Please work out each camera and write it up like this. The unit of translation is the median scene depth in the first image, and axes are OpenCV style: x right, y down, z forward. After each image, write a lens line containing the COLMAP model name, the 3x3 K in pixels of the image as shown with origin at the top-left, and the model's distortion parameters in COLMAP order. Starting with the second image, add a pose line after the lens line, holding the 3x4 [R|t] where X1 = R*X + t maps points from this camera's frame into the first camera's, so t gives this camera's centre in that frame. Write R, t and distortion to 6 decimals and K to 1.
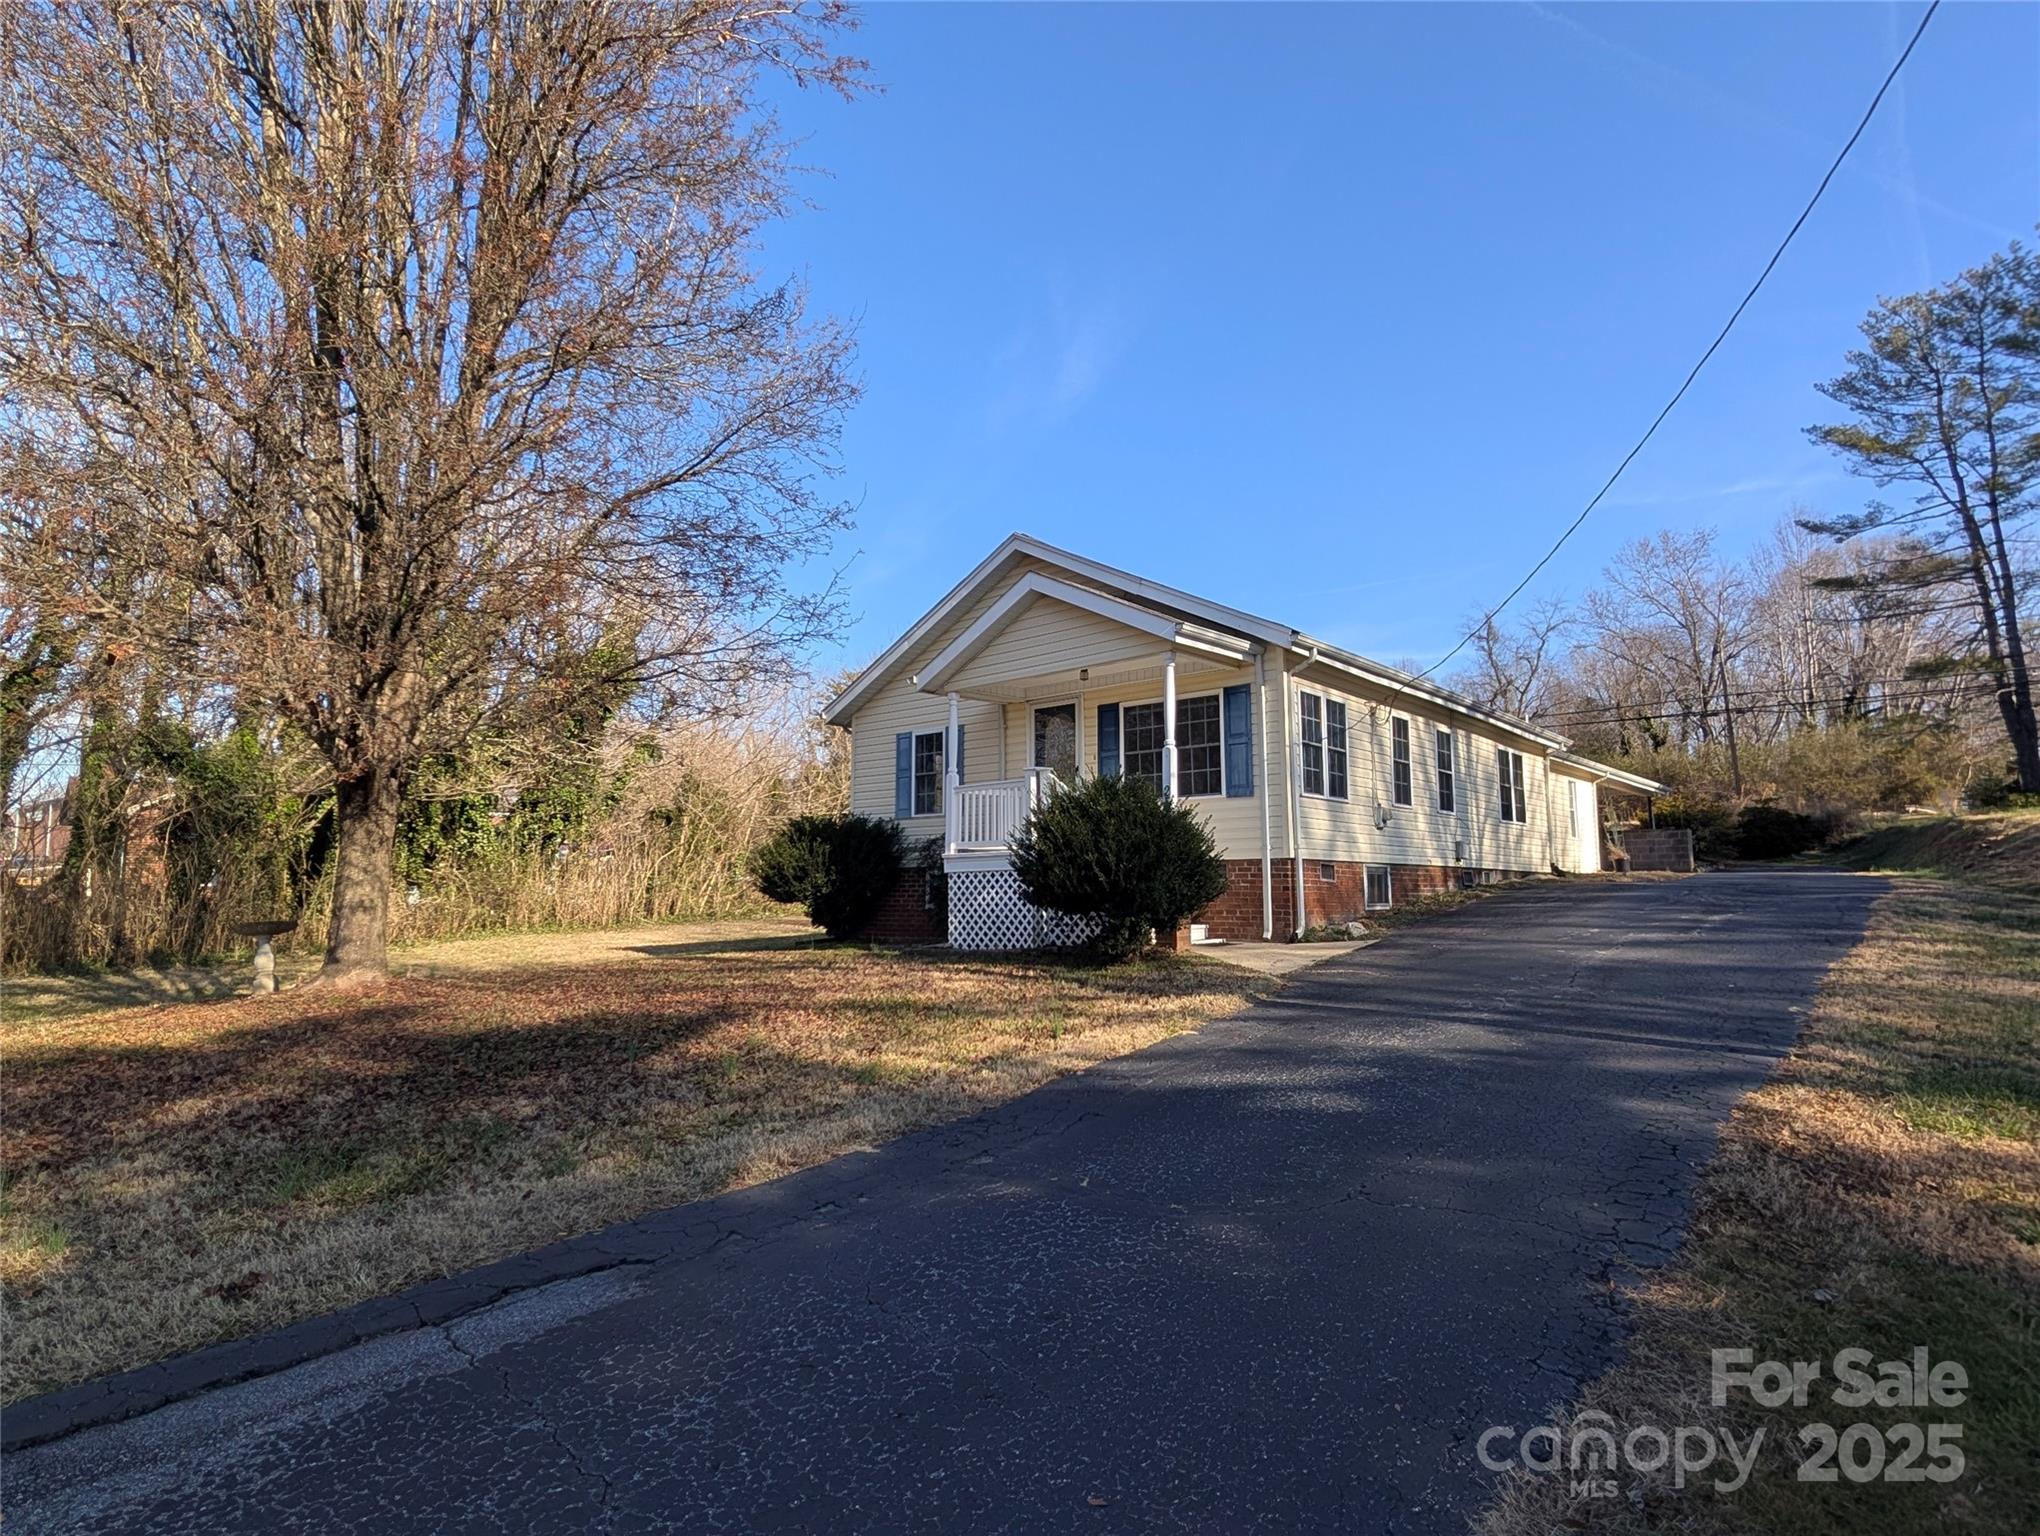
lens RADIAL K [[1068.3, 0, 1037.5], [0, 1068.3, 764.3], [0, 0, 1]] dist [0.001936, -0.000105]
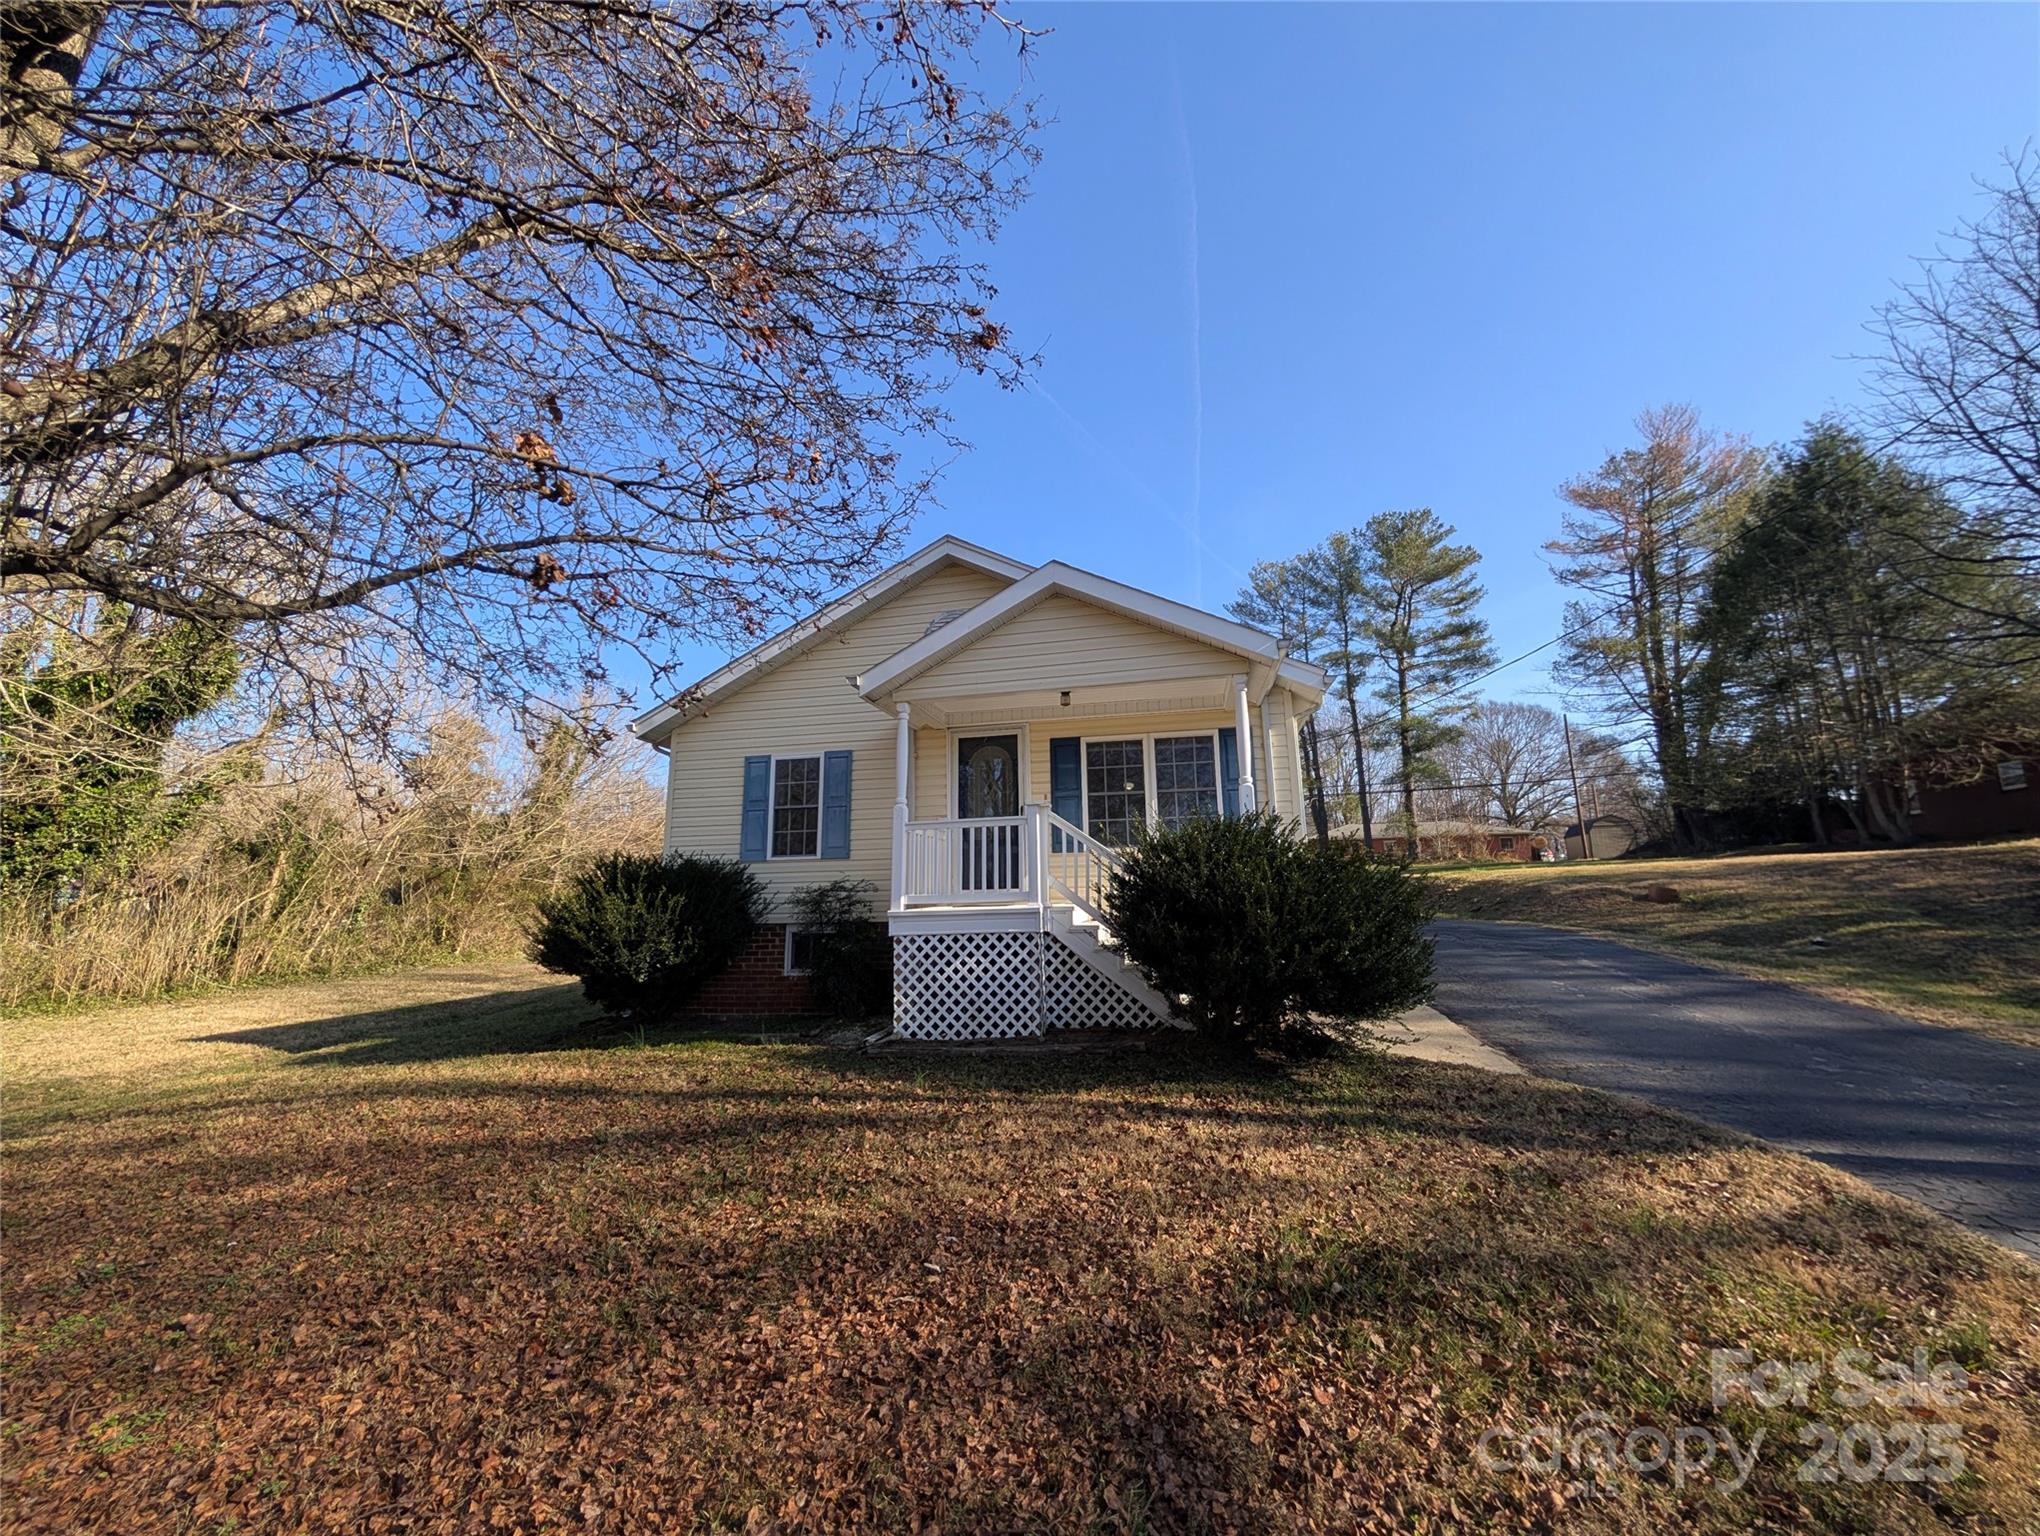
lens RADIAL K [[766.6, 0, 1020.0], [0, 766.6, 768.0], [0, 0, 1]] dist [0.001723, 0.000061]
pose [[0.876524, 0.080009, 0.474662, -0.319187], [-0.044249, 0.995307, -0.086059, 0.029698], [-0.479320, 0.054429, 0.875951, 0.550365]]
